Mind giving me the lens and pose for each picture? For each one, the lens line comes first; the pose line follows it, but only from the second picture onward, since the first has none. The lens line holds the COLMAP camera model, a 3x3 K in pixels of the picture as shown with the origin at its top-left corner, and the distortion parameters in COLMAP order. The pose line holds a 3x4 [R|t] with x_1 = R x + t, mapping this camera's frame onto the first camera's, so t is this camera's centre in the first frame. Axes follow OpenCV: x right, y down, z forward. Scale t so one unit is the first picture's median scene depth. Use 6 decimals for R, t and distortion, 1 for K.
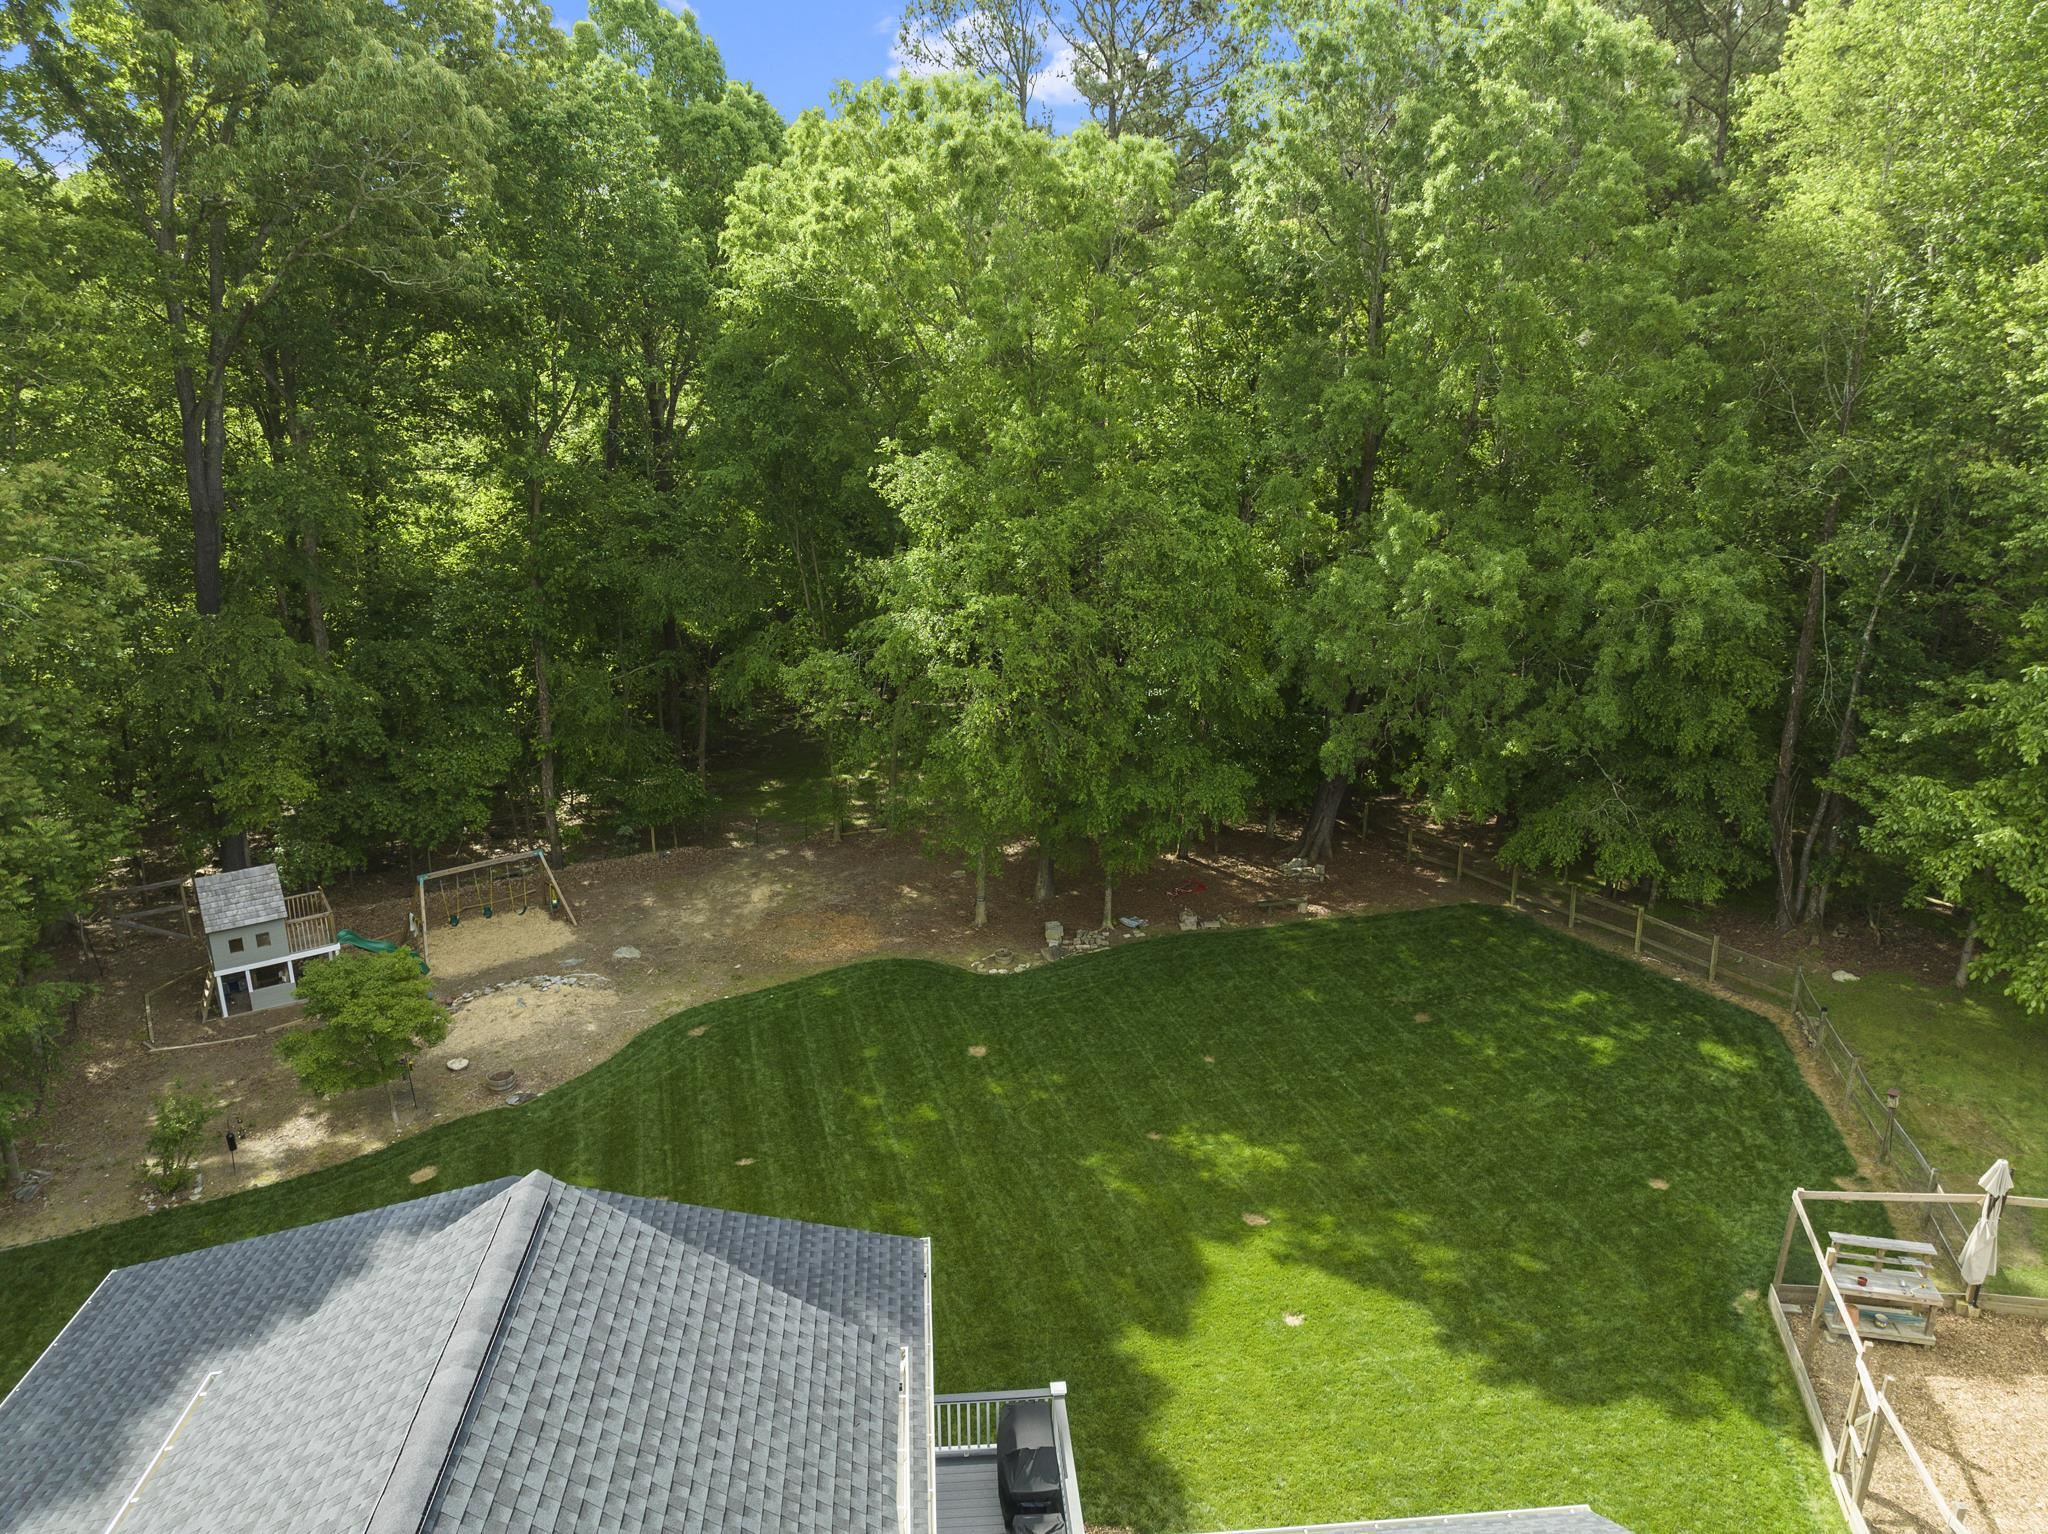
lens RADIAL K [[1456.8, 0, 1026.3], [0, 1456.8, 761.5], [0, 0, 1]] dist [-0.062876, 0.036032]
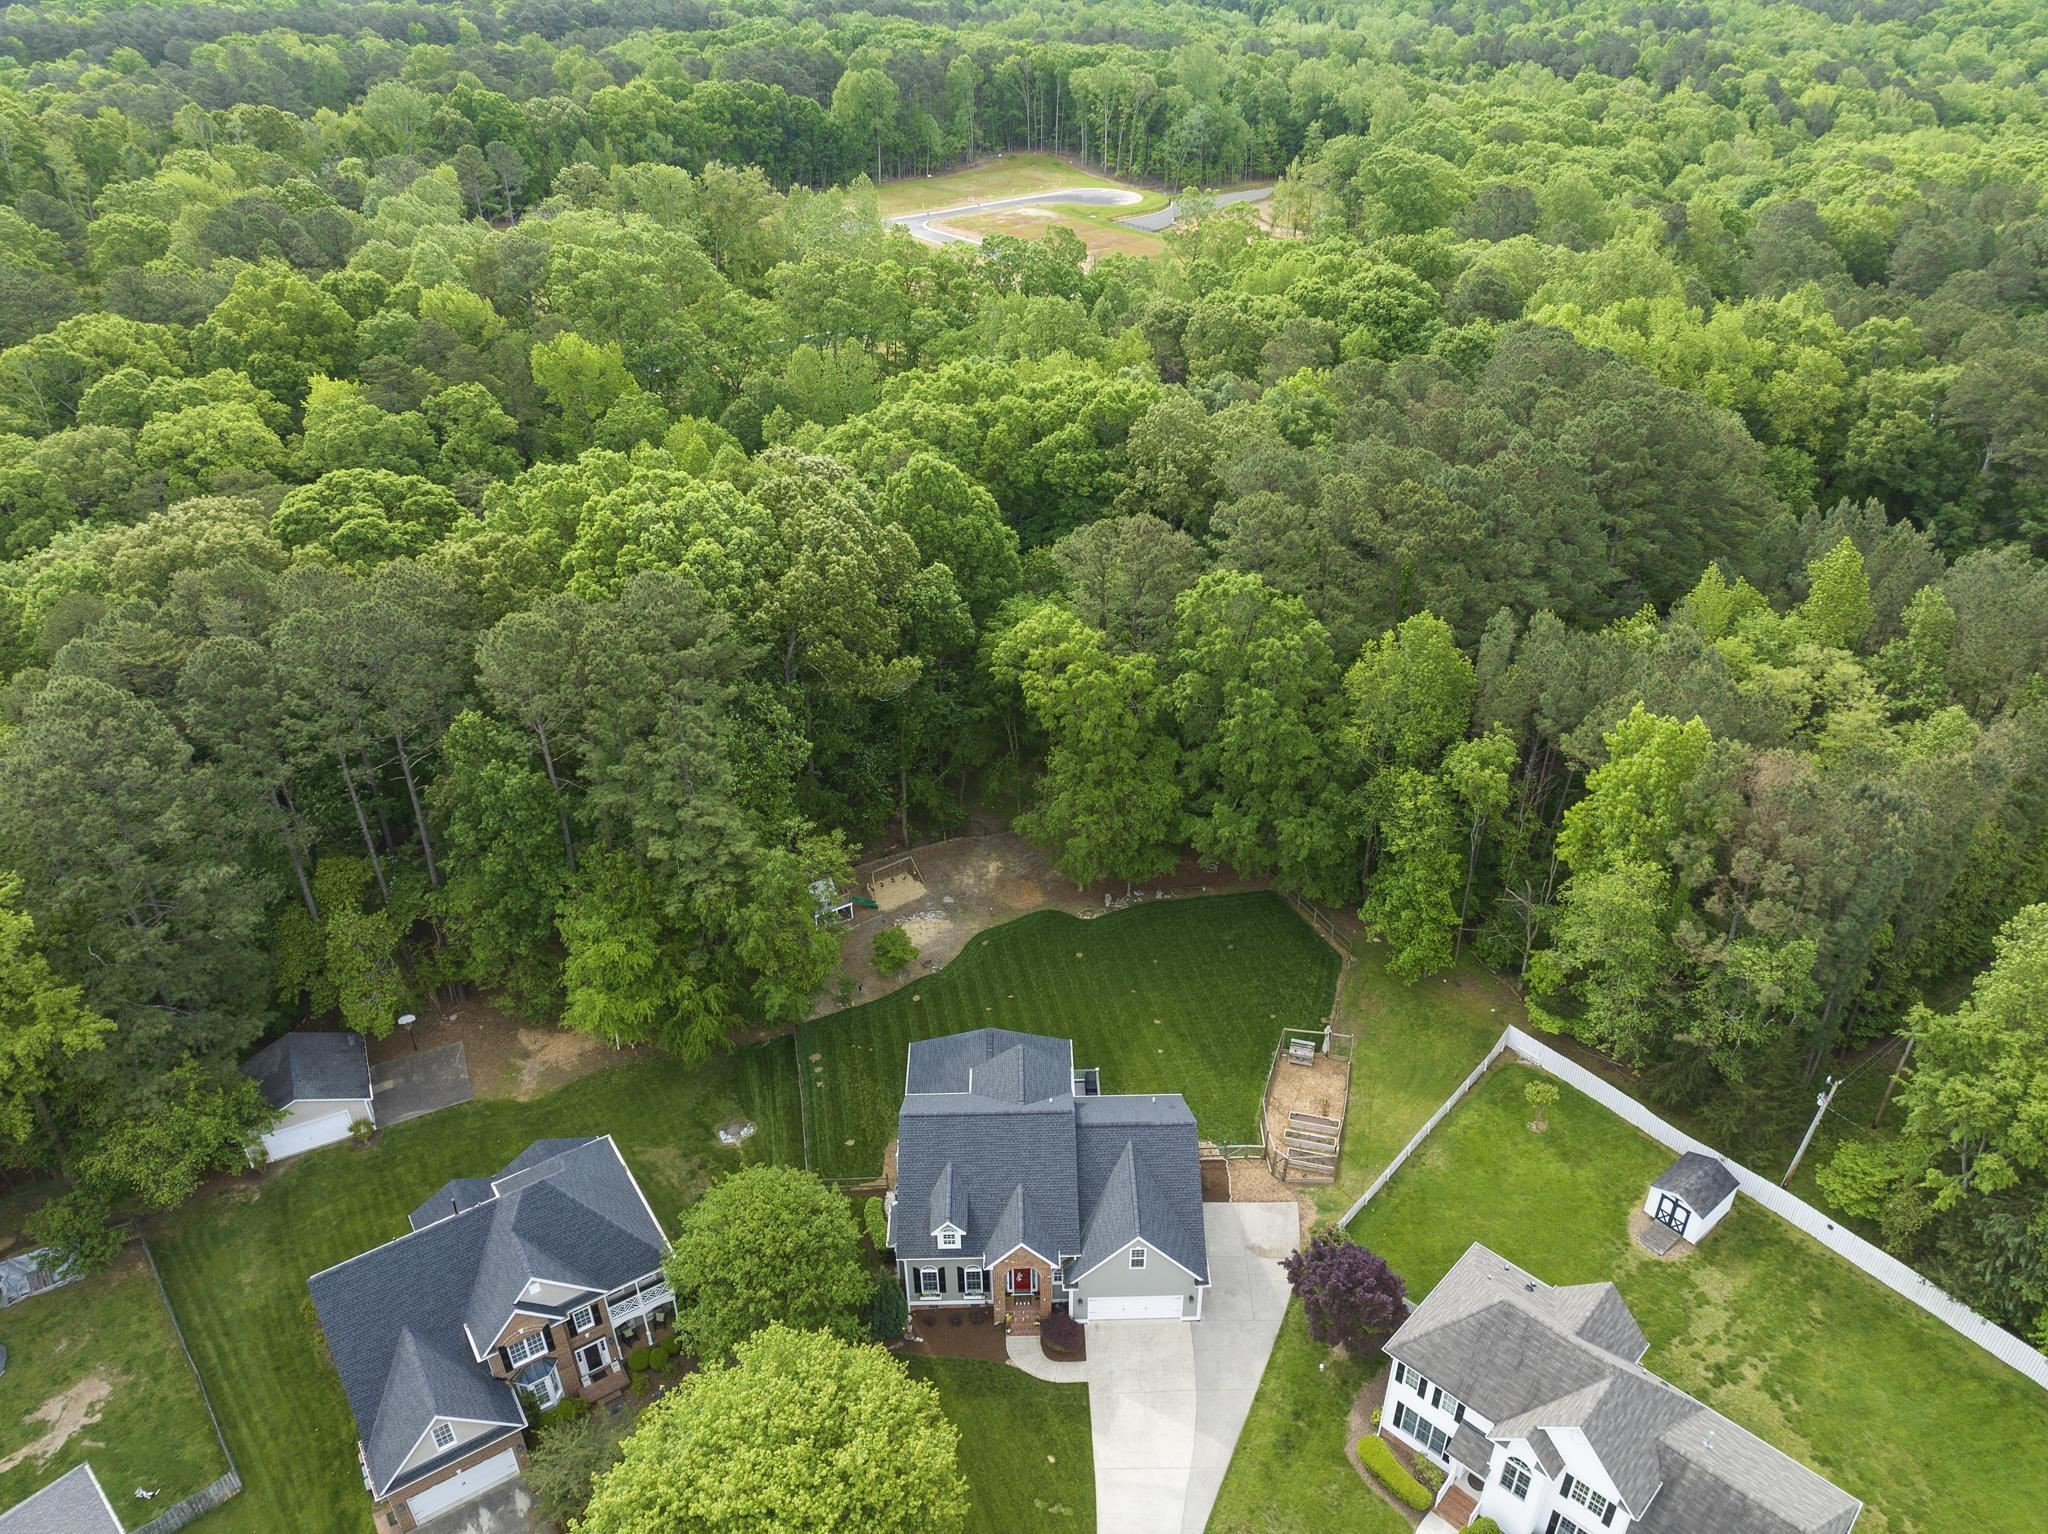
lens RADIAL K [[1456.8, 0, 1027.0], [0, 1456.8, 775.8], [0, 0, 1]] dist [-0.062876, 0.036032]
pose [[0.998054, 0.029013, -0.055187, 0.012569], [-0.014433, 0.968604, 0.248190, -0.863072], [0.060655, -0.246911, 0.967138, -1.746528]]
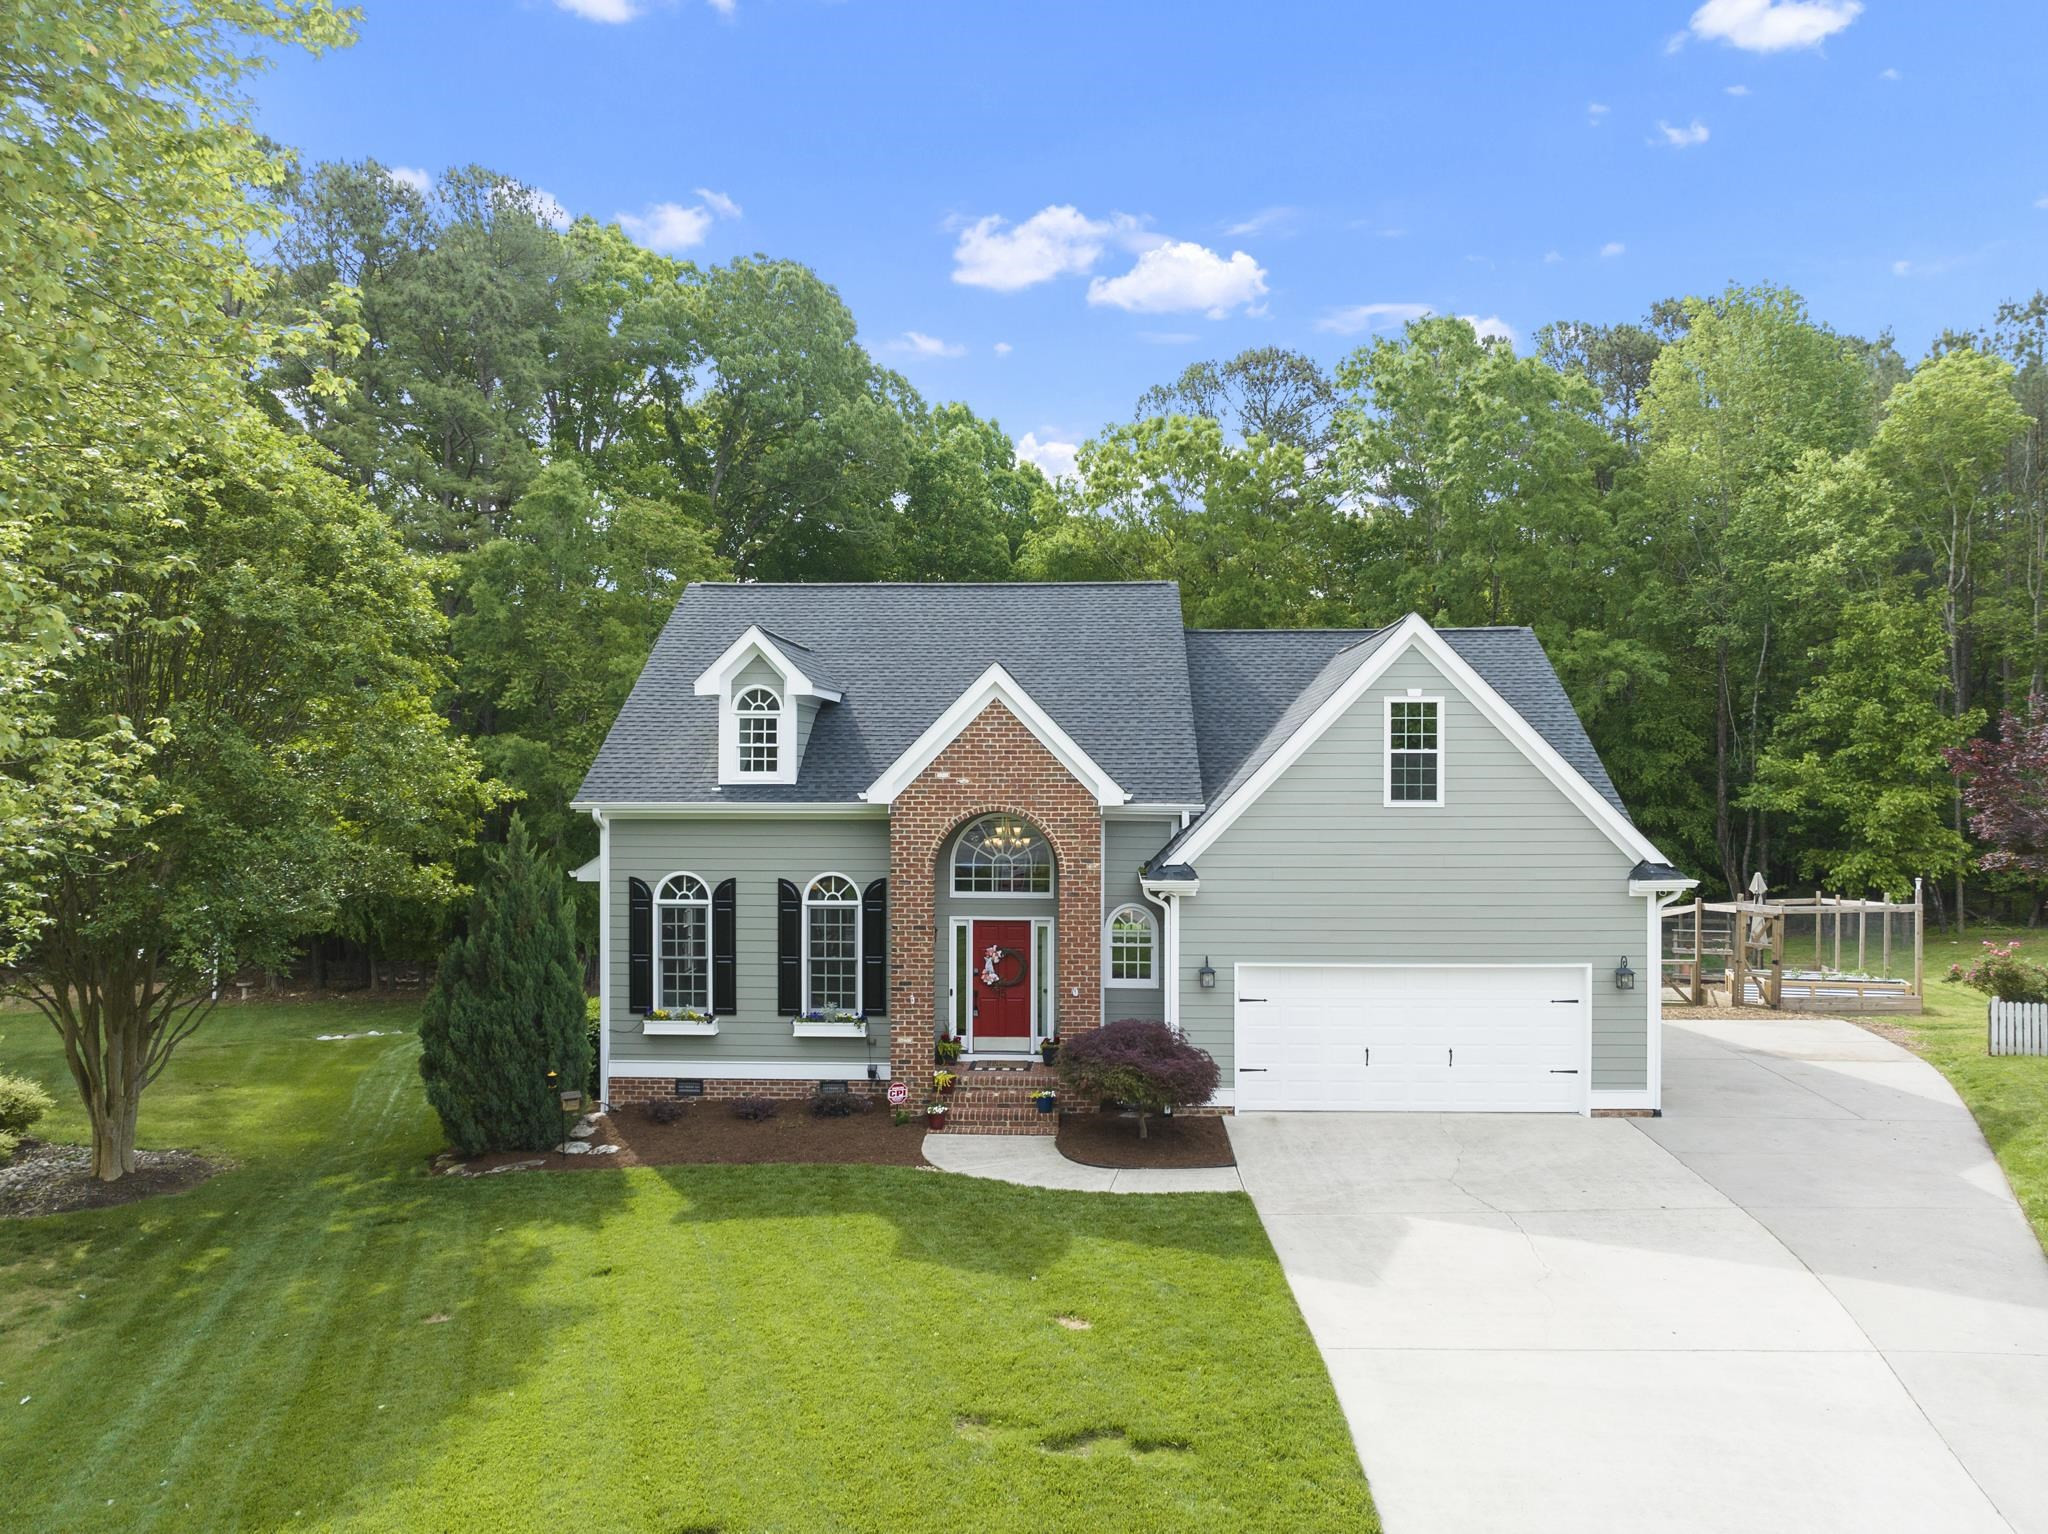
lens RADIAL K [[1456.8, 0, 1061.2], [0, 1456.8, 770.3], [0, 0, 1]] dist [-0.062876, 0.036032]
pose [[0.993764, 0.000614, -0.111504, 0.003861], [-0.033844, 0.954471, -0.296376, 0.437445], [0.106245, 0.298302, 0.948540, -0.524284]]
